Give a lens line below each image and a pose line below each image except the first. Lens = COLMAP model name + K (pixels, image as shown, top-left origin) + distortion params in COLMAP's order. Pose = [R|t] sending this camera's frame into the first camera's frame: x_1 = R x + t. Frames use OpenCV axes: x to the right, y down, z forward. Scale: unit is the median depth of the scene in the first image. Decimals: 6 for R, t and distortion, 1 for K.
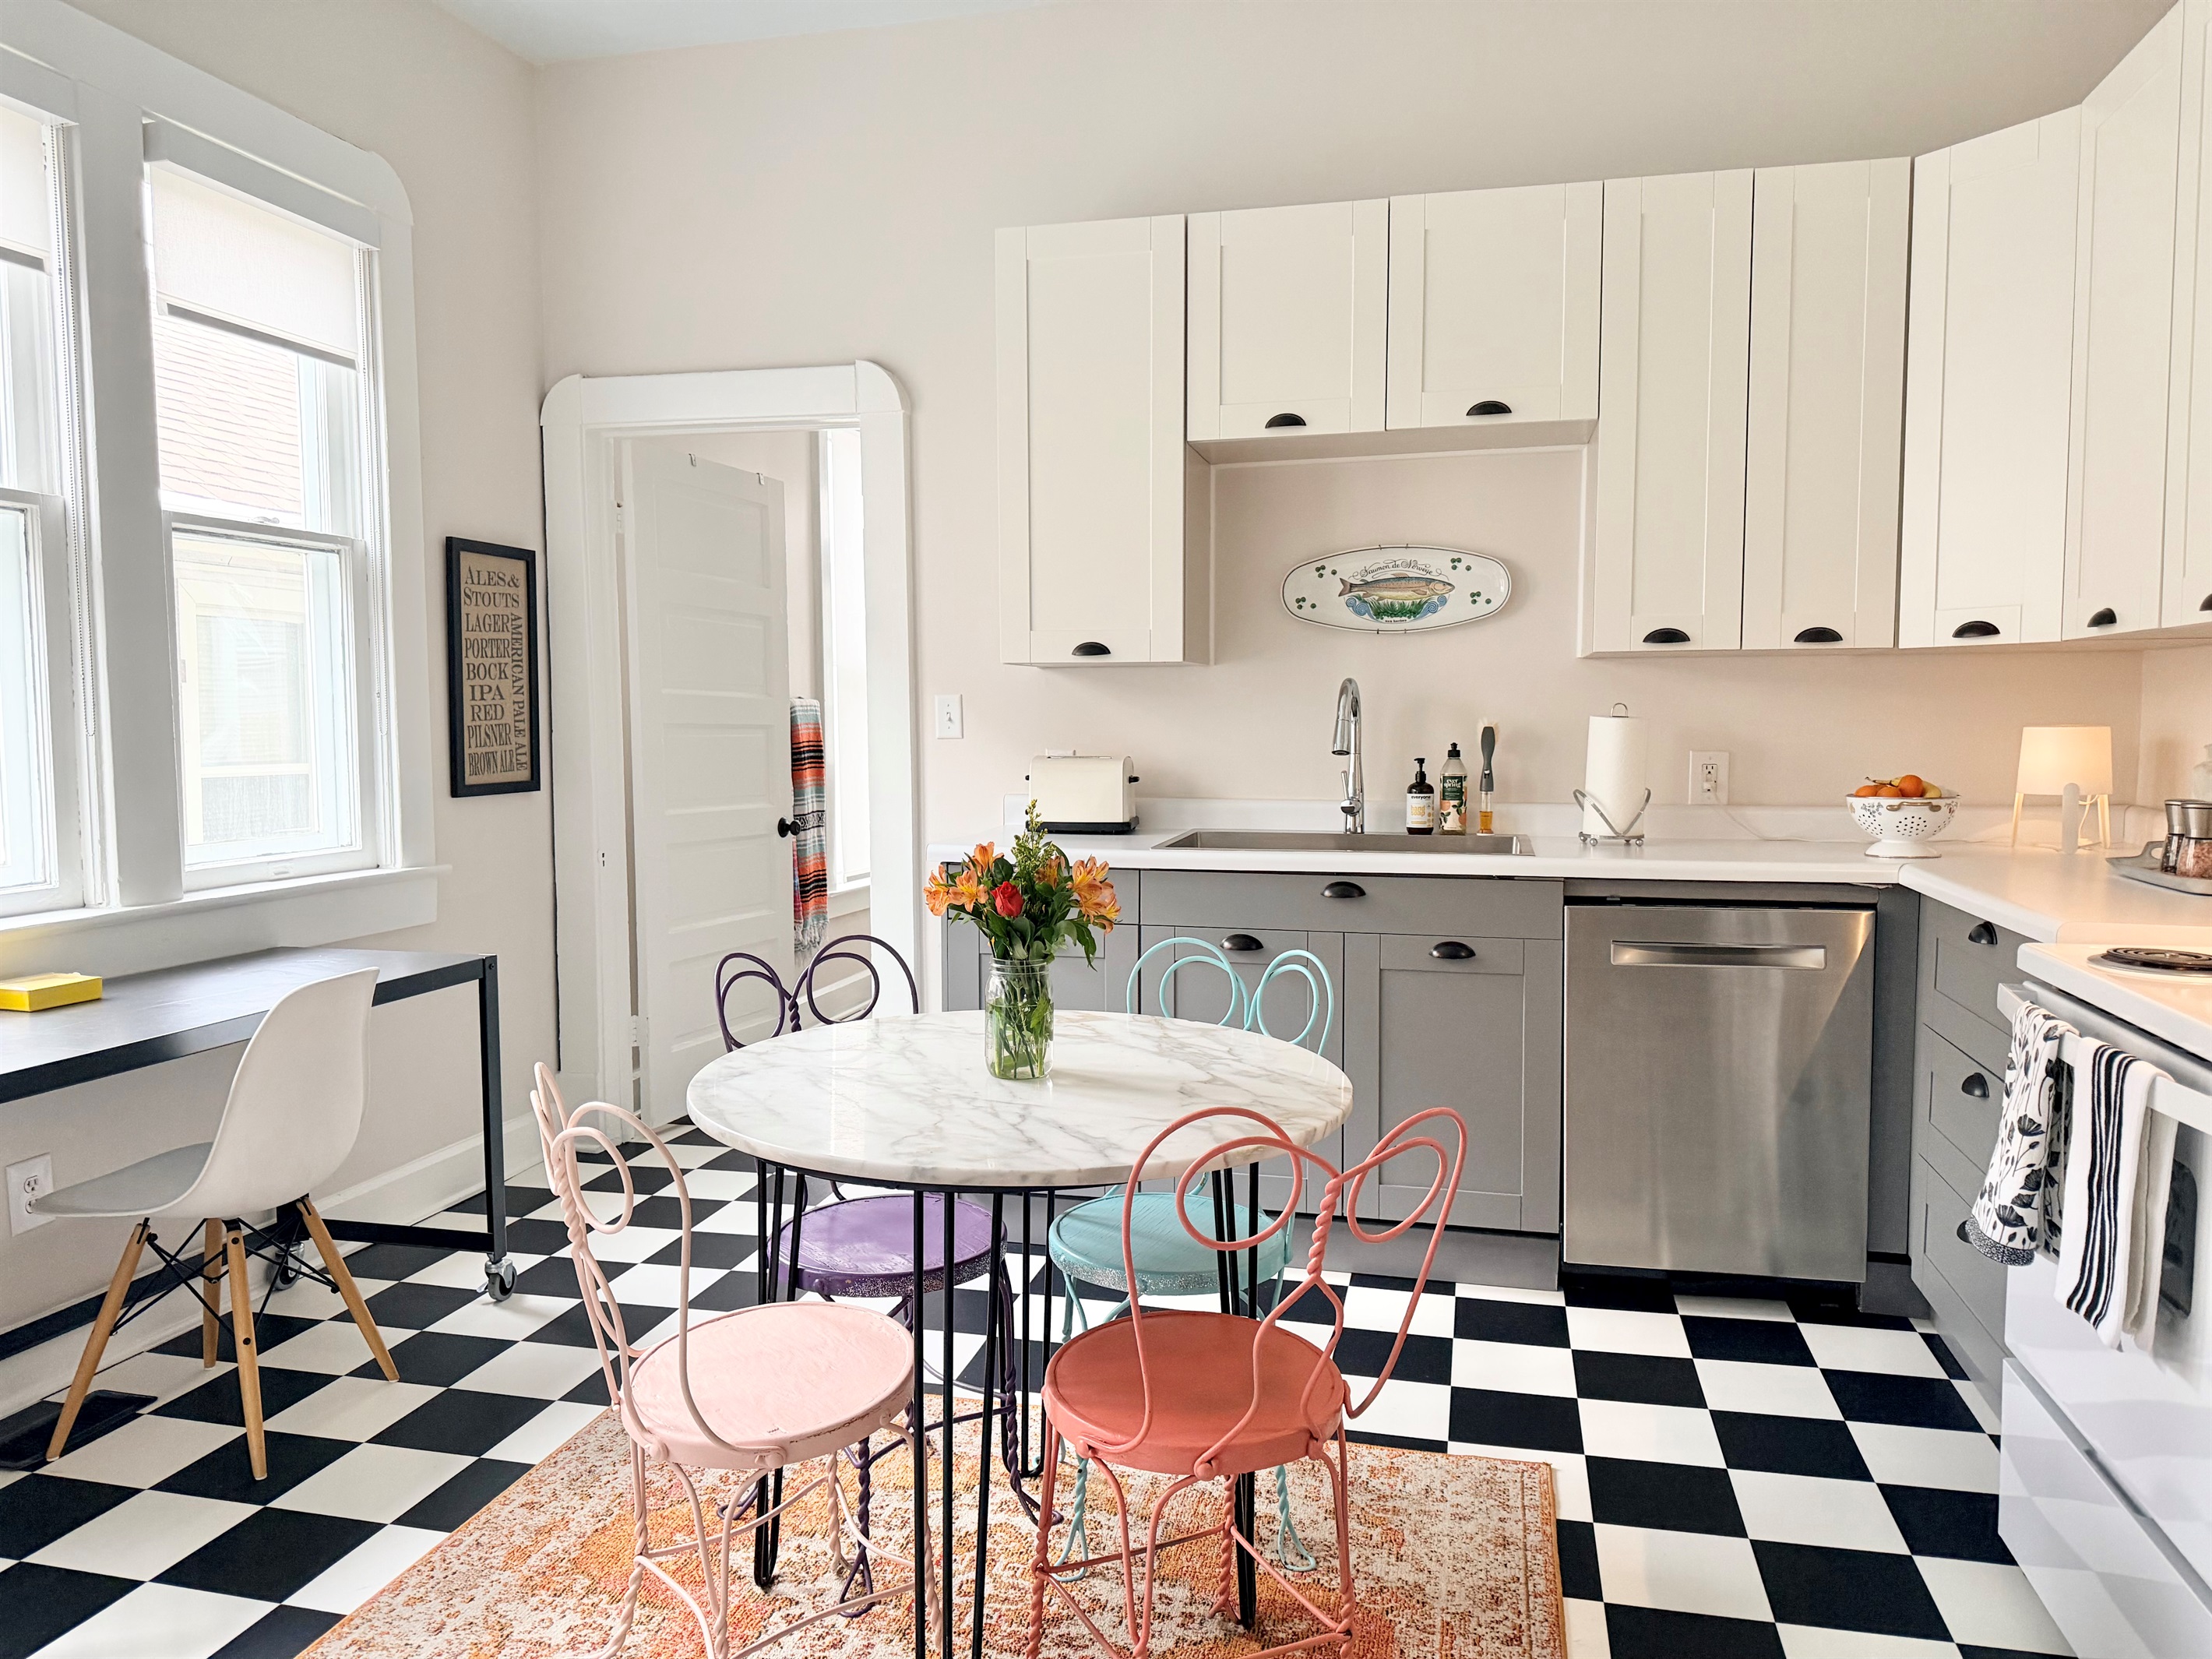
lens RADIAL K [[1554.4, 0, 1106.6], [0, 1554.4, 821.1], [0, 0, 1]] dist [0.081158, -0.000195]
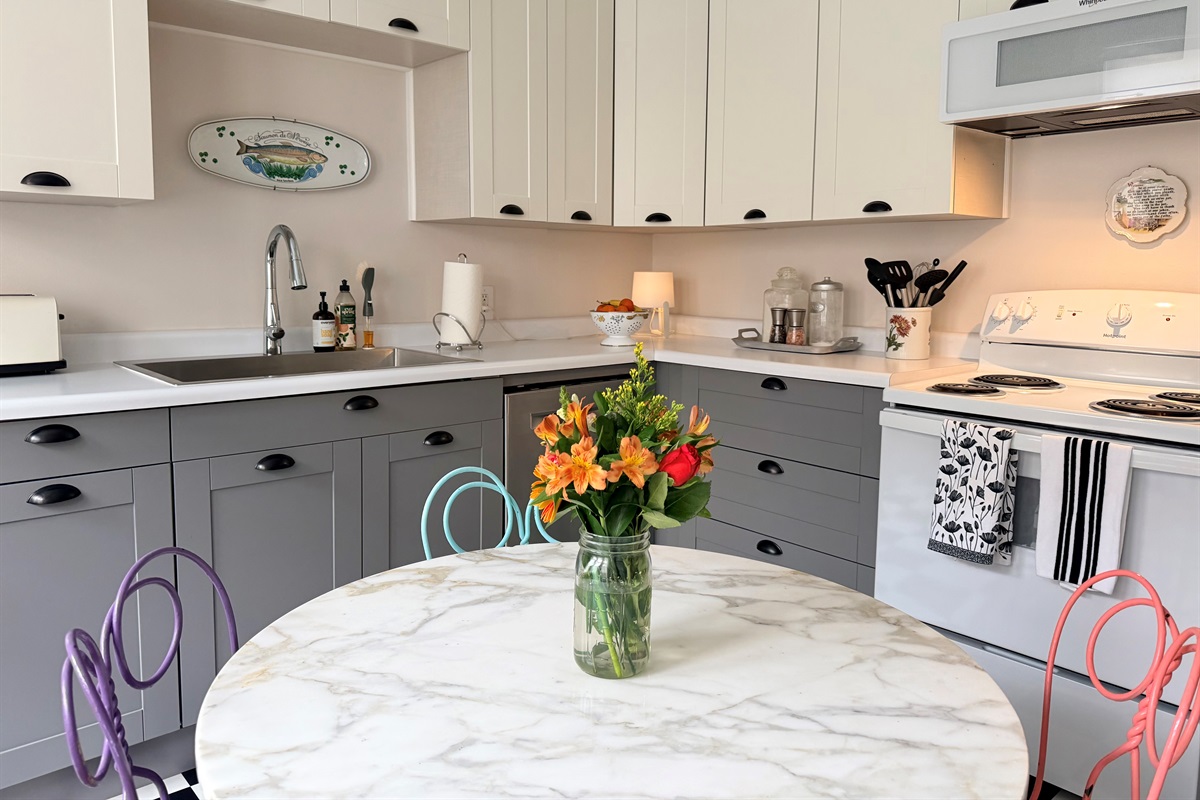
lens RADIAL K [[856.4, 0, 573.1], [0, 856.4, 350.2], [0, 0, 1]] dist [0.026845, -0.006093]
pose [[0.563205, -0.070811, 0.823278, -0.264207], [0.044625, 0.997474, 0.055265, -0.022642], [-0.825111, 0.005614, 0.564942, 0.441074]]
